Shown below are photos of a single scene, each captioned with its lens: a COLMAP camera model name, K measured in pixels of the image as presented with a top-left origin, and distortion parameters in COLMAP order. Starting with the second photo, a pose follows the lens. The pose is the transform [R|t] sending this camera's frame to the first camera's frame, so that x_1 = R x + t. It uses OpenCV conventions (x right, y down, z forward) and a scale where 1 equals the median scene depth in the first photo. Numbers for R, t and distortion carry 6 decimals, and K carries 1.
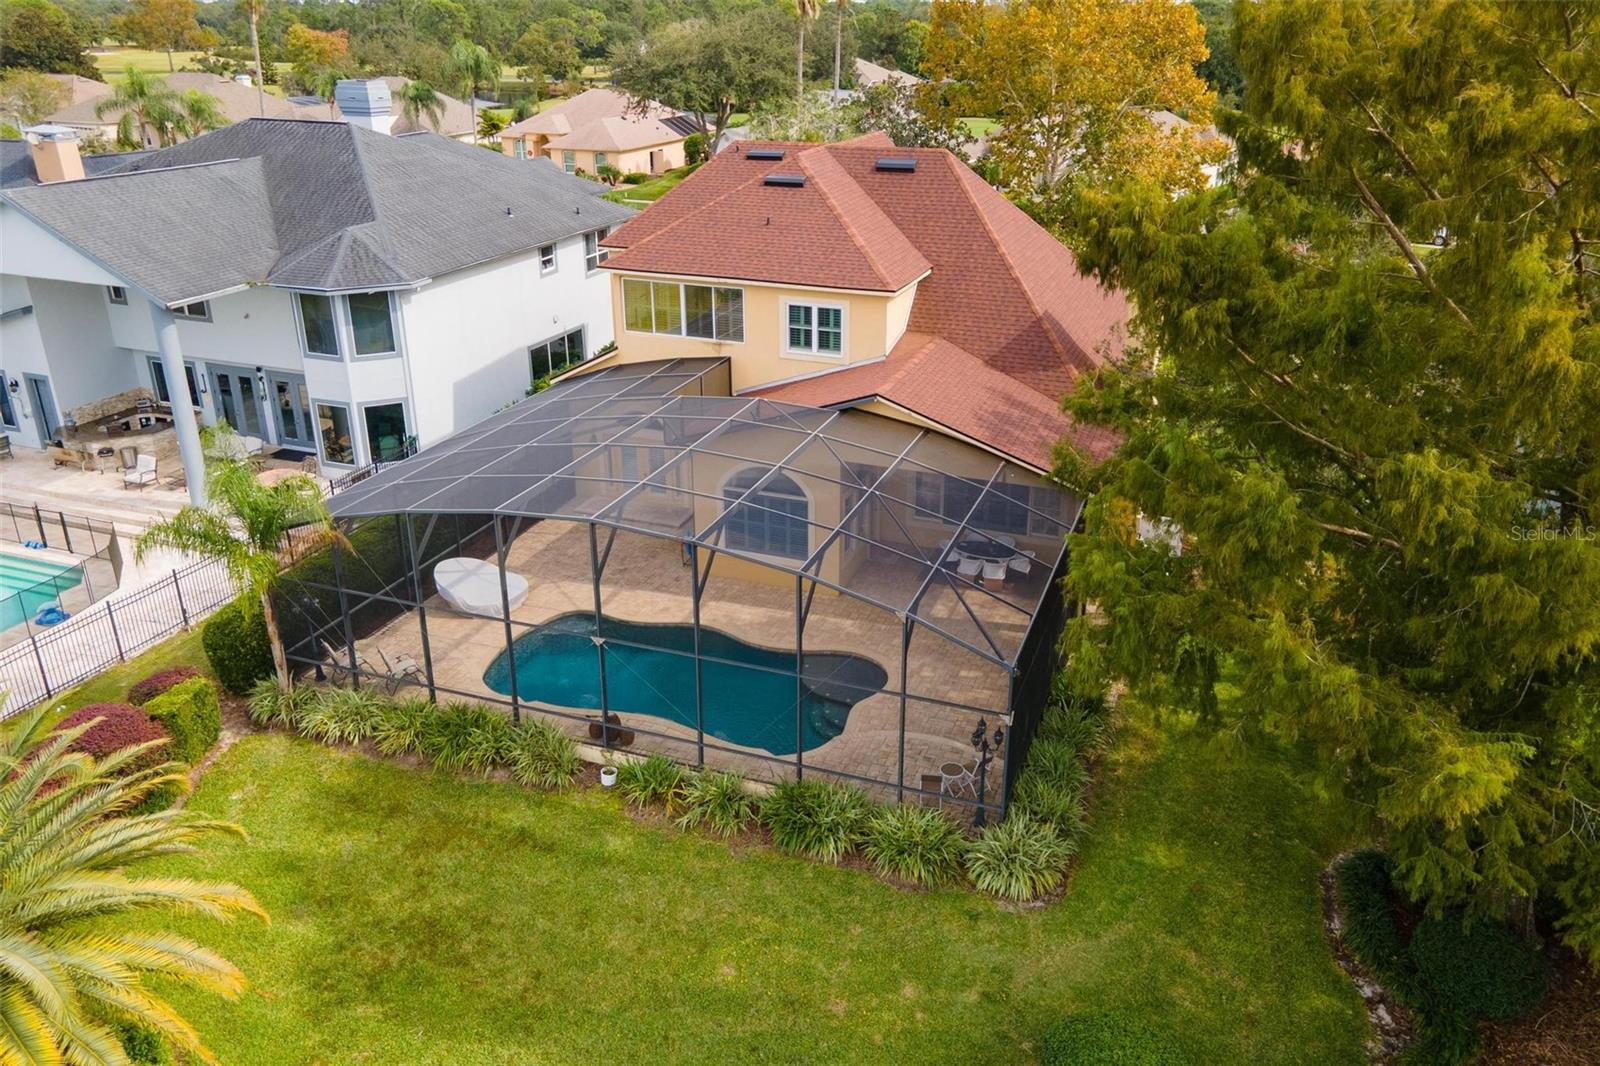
lens RADIAL K [[1174.5, 0, 803.5], [0, 1174.5, 474.5], [0, 0, 1]] dist [0.032346, 0.010867]
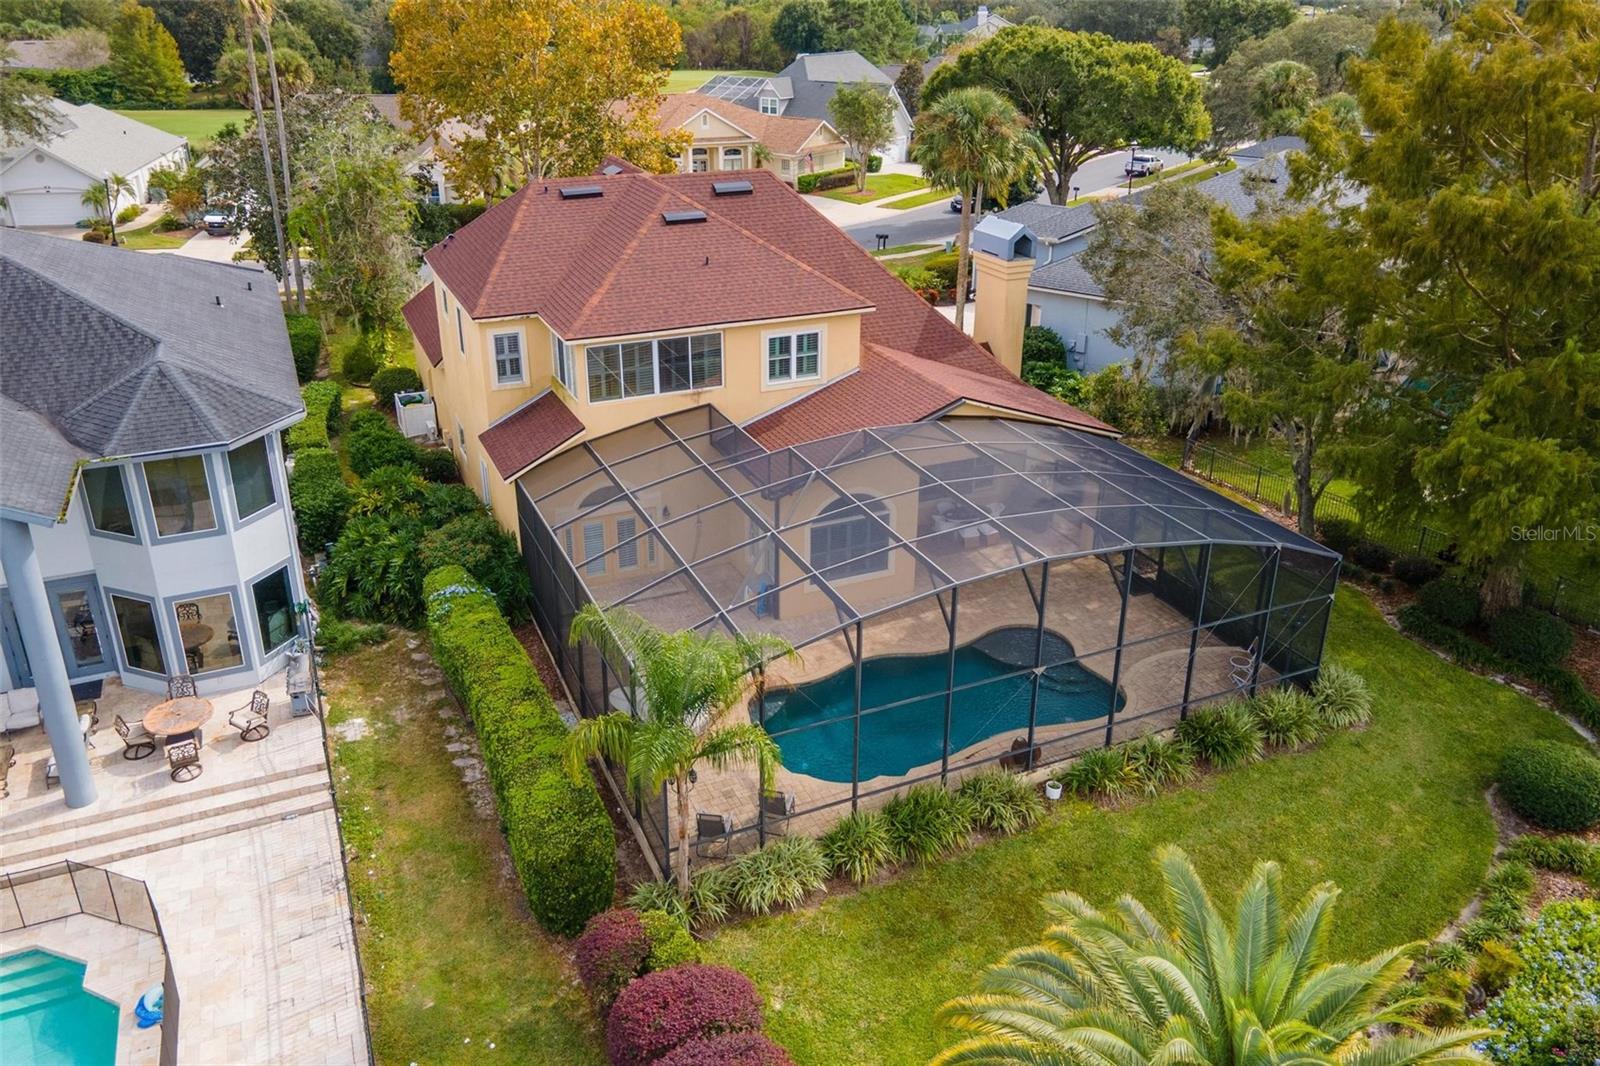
lens RADIAL K [[1200.8, 0, 762.0], [0, 1200.8, 471.4], [0, 0, 1]] dist [0.040364, 0.002996]
pose [[0.724490, -0.263296, 0.637016, -0.695362], [0.252447, 0.961312, 0.110223, -0.148170], [-0.641393, 0.080957, 0.762929, 0.223513]]
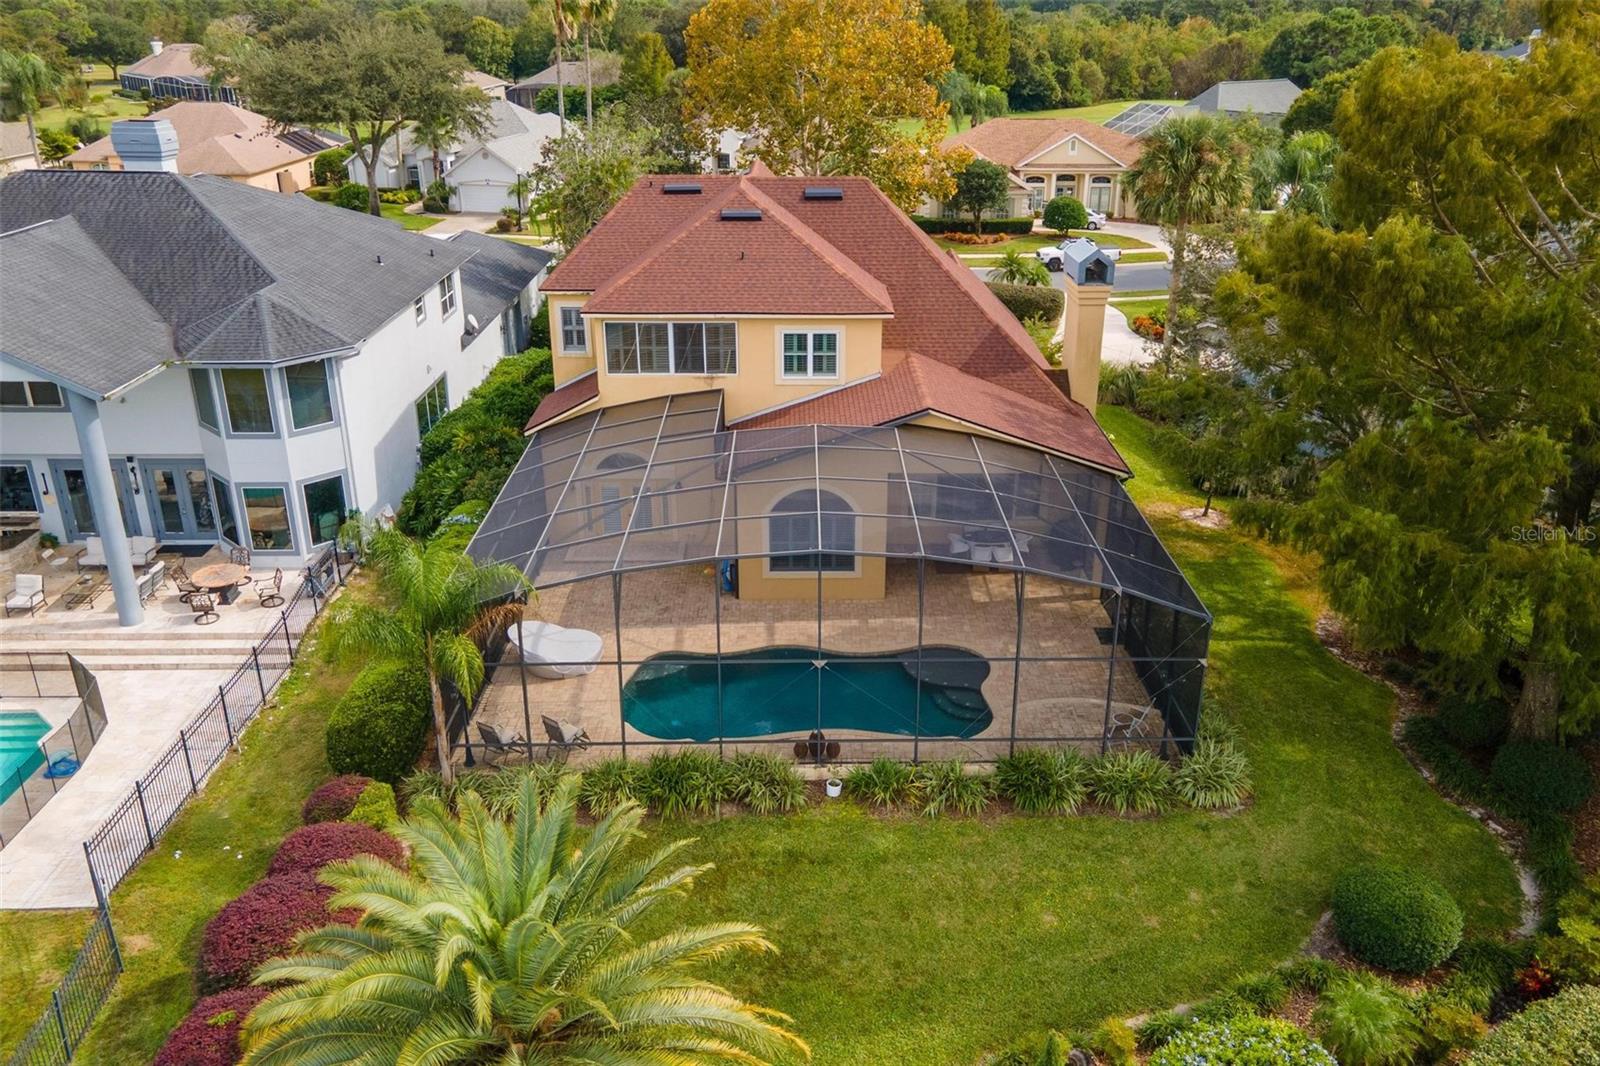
lens RADIAL K [[1221.5, 0, 793.3], [0, 1221.5, 485.3], [0, 0, 1]] dist [0.035728, 0.010058]
pose [[0.934589, -0.129645, 0.331264, -0.379798], [0.129305, 0.991334, 0.023168, -0.033877], [-0.331397, 0.021181, 0.943254, -0.031098]]
